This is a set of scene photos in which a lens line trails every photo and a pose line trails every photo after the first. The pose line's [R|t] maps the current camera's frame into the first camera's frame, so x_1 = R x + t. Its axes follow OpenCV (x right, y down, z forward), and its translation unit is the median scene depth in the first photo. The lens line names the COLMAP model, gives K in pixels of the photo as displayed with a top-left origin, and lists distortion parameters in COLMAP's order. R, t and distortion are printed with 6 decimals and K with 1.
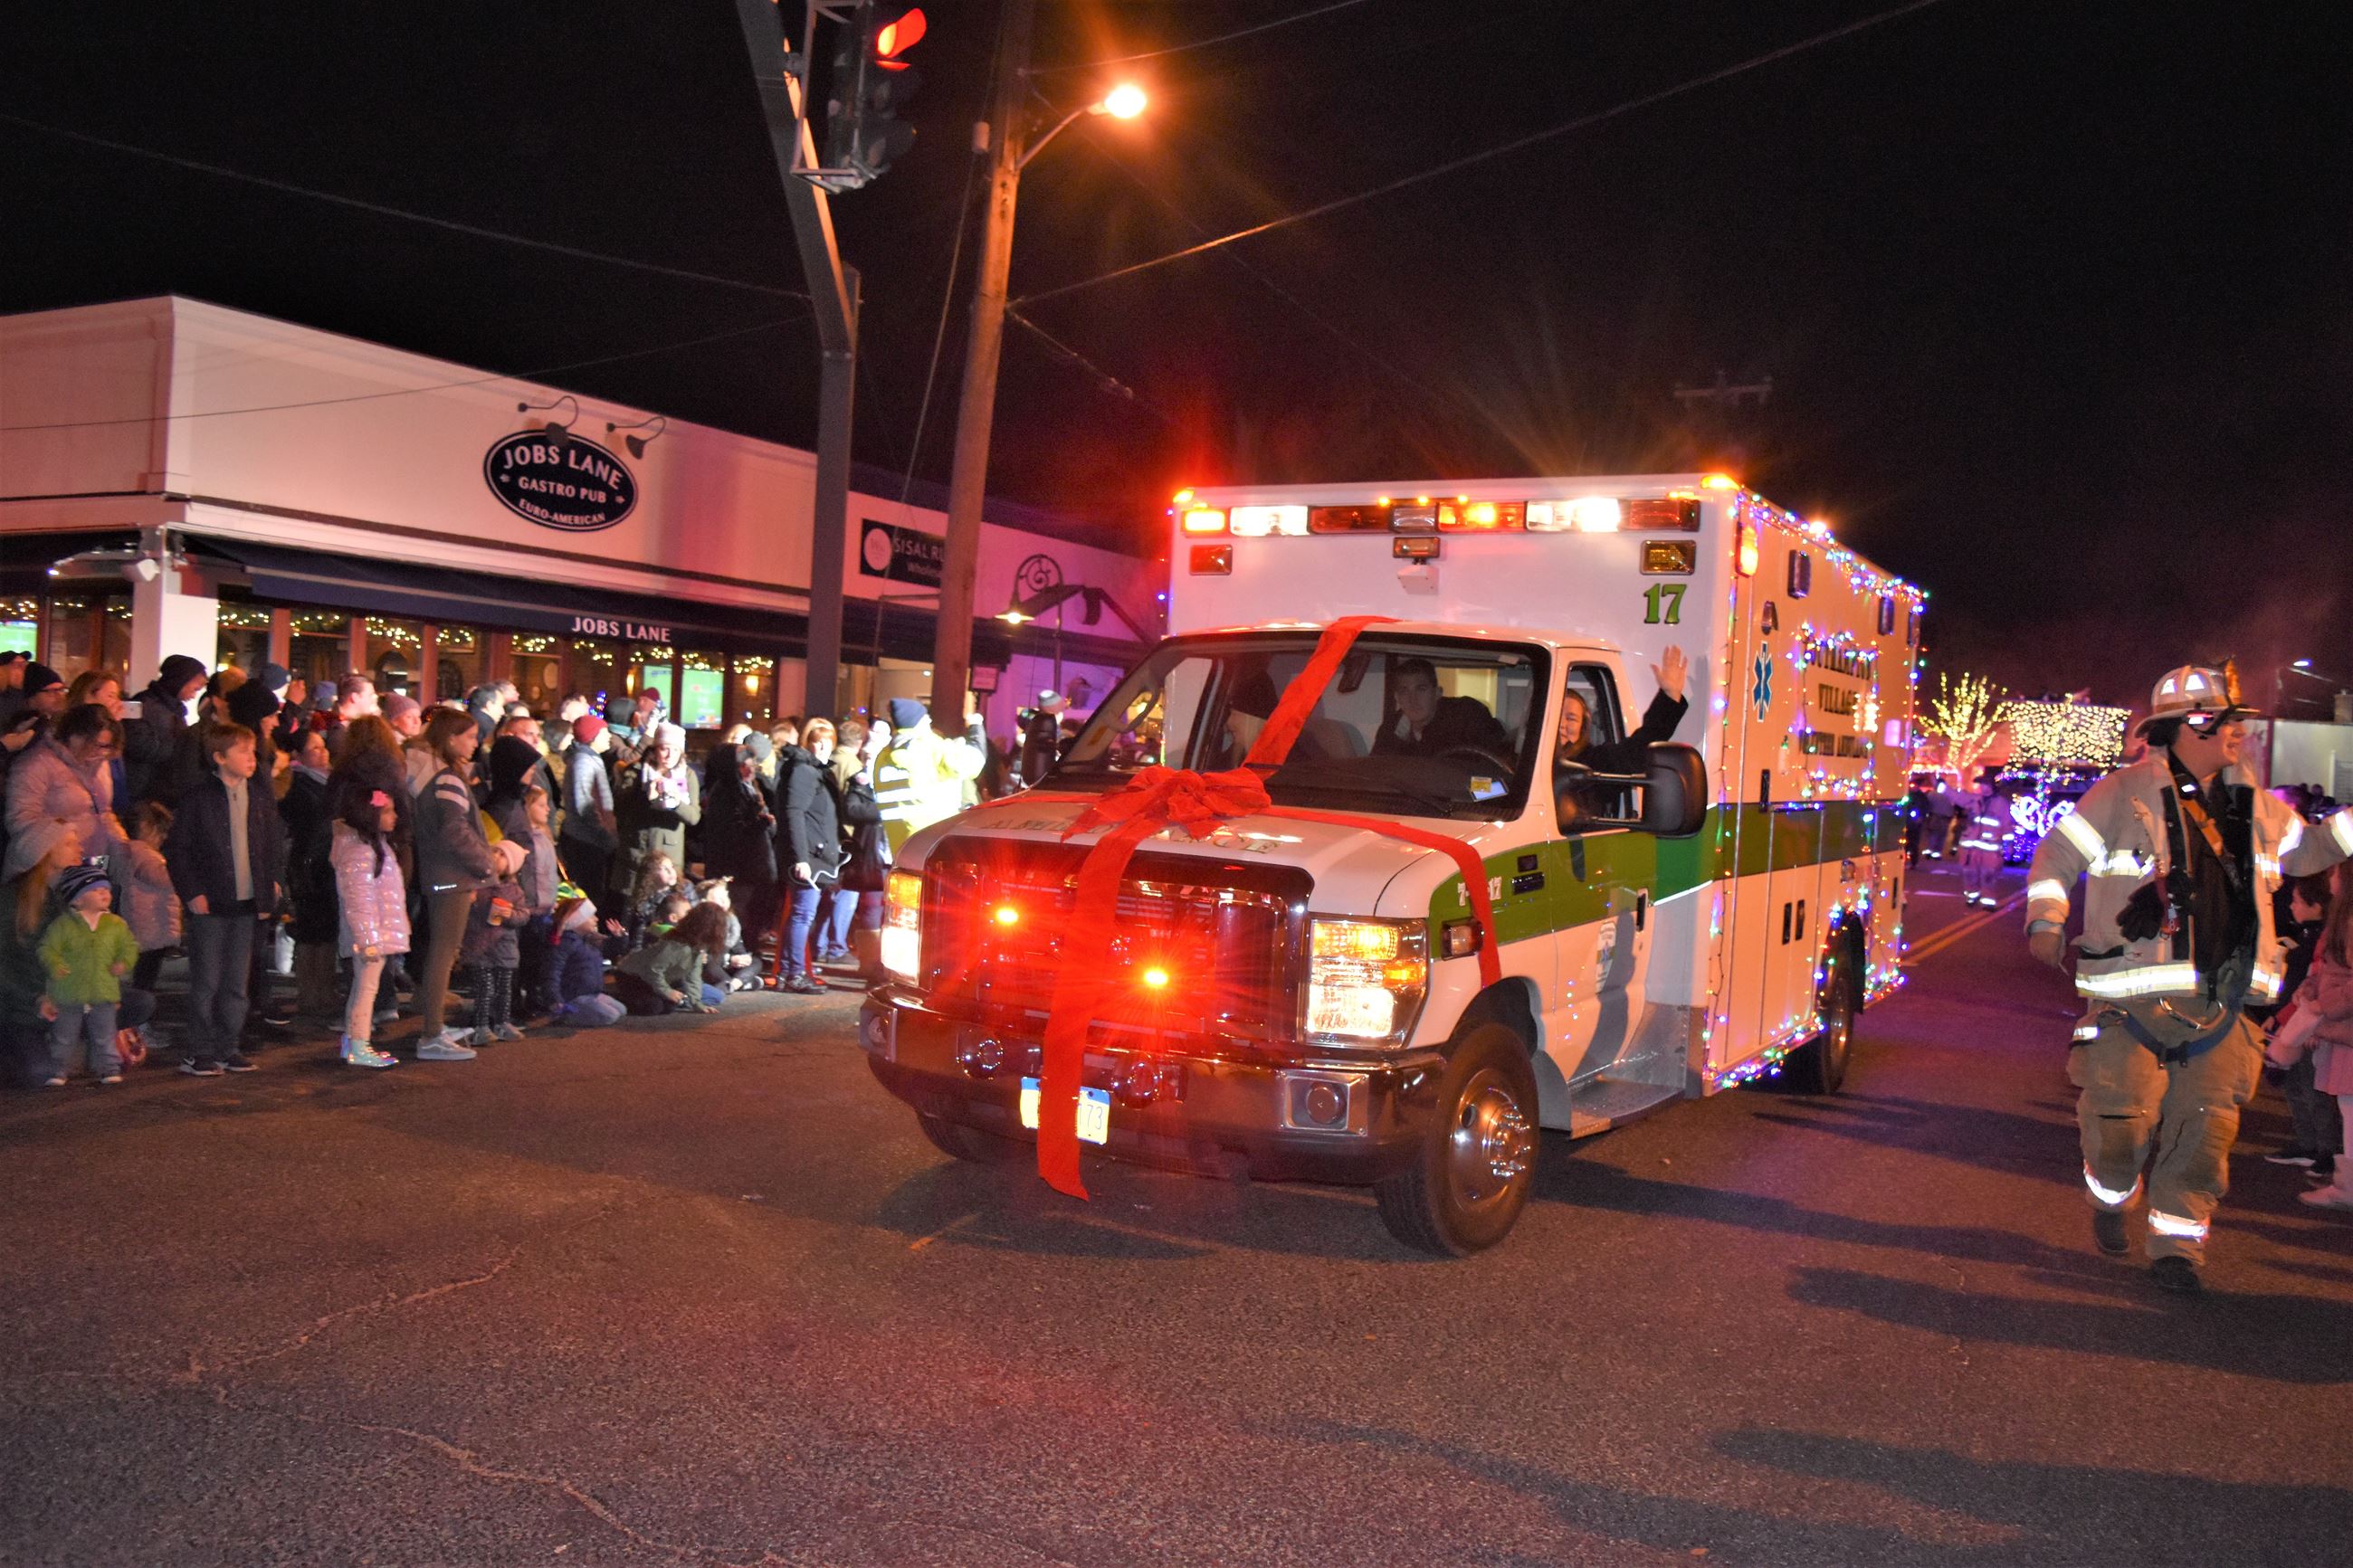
lens RADIAL K [[1860.8, 0, 1173.2], [0, 1860.8, 790.7], [0, 0, 1]] dist [-0.097518, 0.025369]
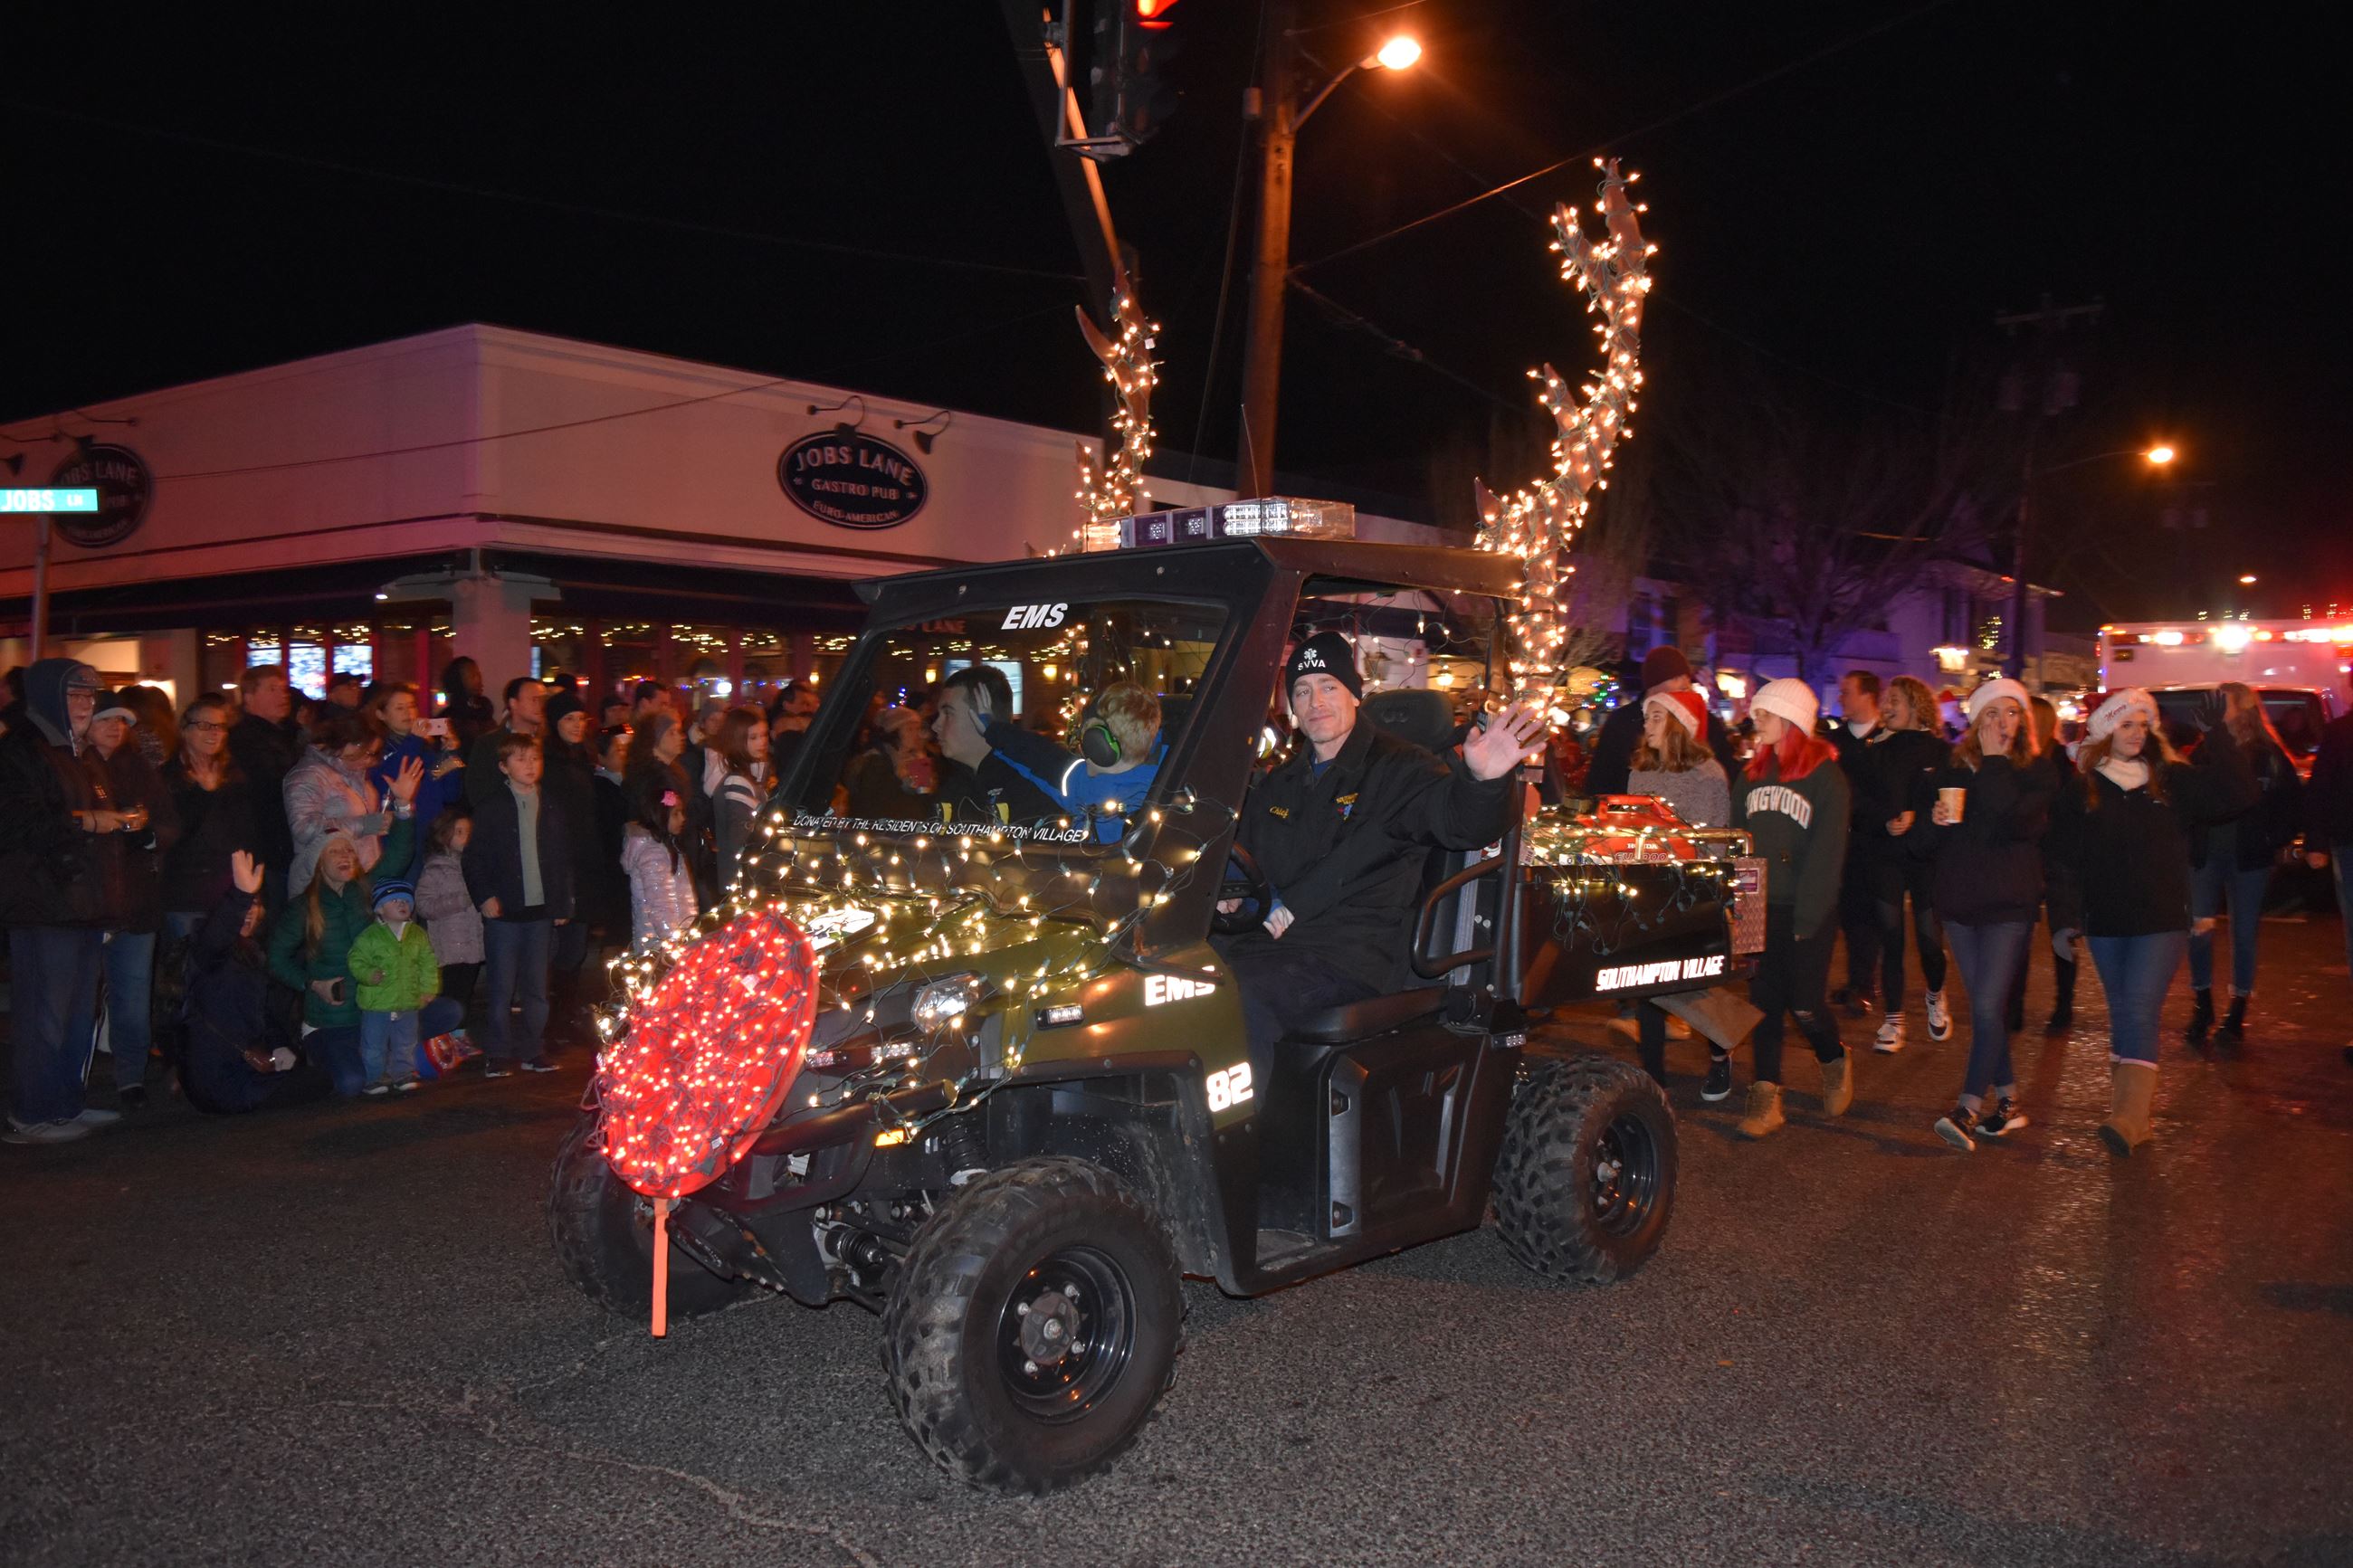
lens RADIAL K [[1860.8, 0, 1164.0], [0, 1860.8, 795.9], [0, 0, 1]] dist [-0.097518, 0.025369]
pose [[0.985131, -0.036888, -0.167796, -0.001270], [0.039215, 0.999175, 0.010576, 0.002269], [0.167268, -0.016999, 0.985765, 0.067581]]
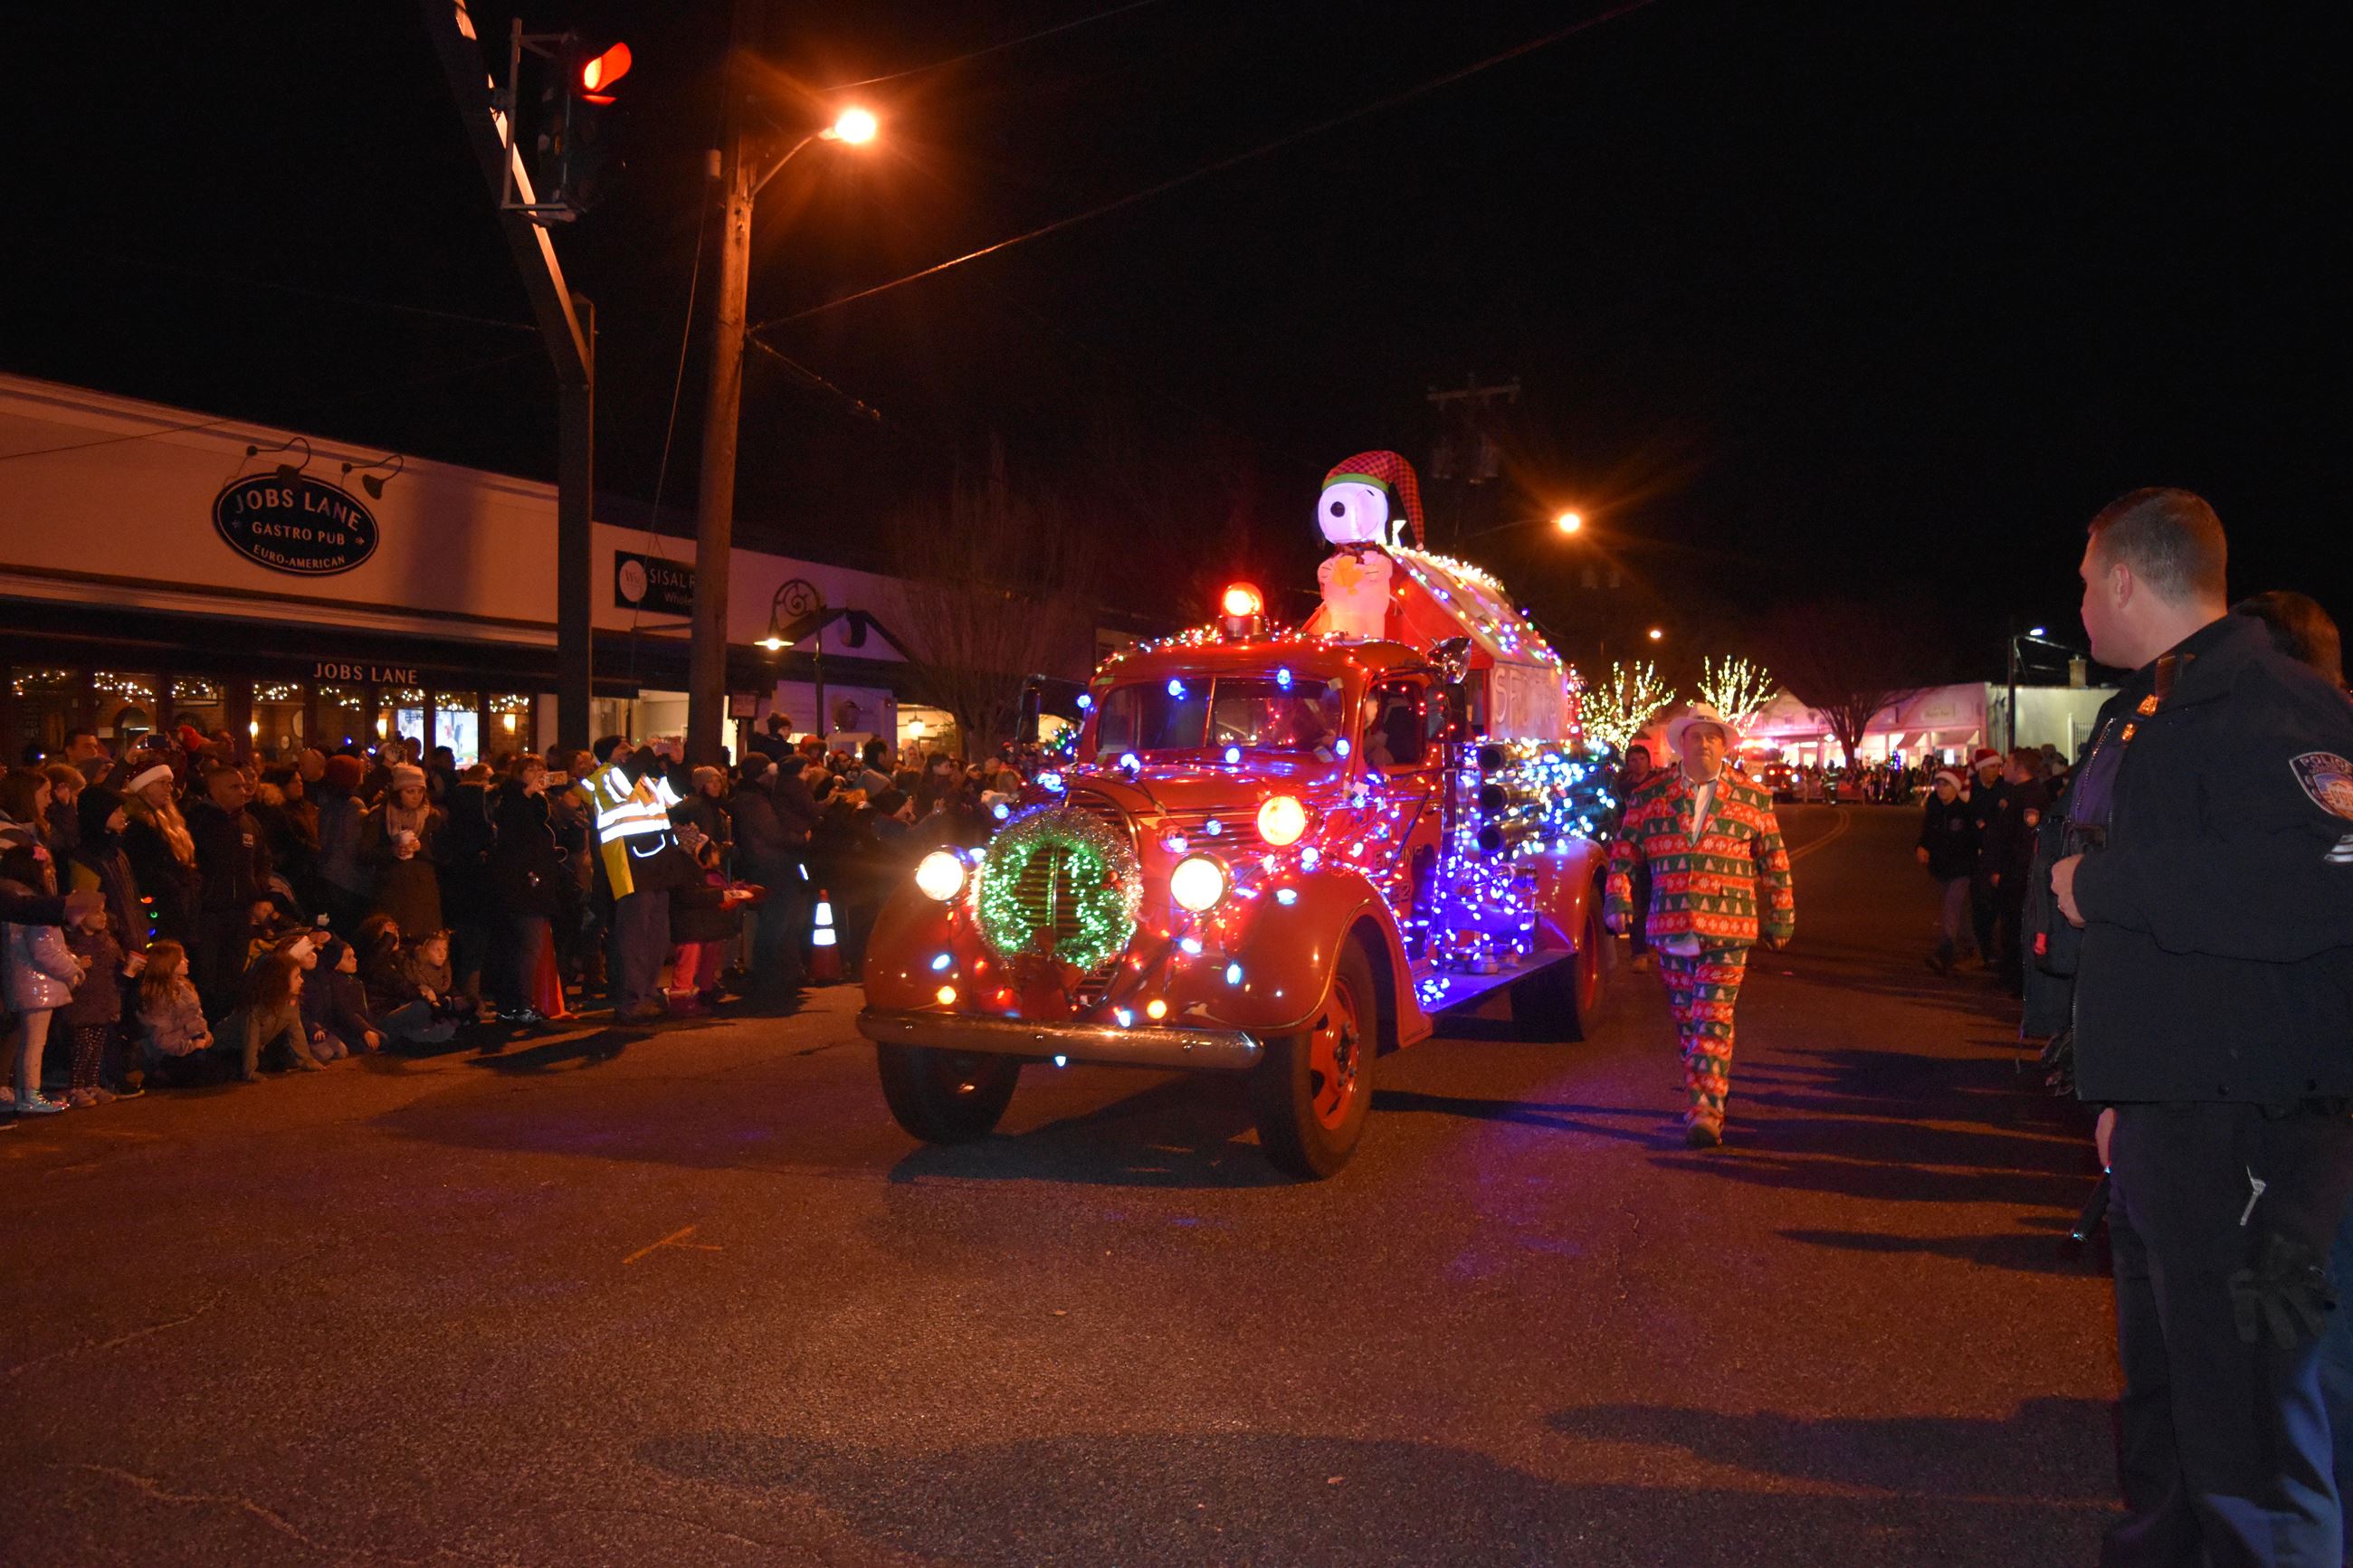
lens RADIAL K [[1860.8, 0, 1183.3], [0, 1860.8, 790.0], [0, 0, 1]] dist [-0.097518, 0.025369]
pose [[0.992125, -0.051427, 0.114211, 0.054215], [0.052327, 0.998618, -0.004900, 0.006231], [-0.113801, 0.010838, 0.993444, -0.041304]]
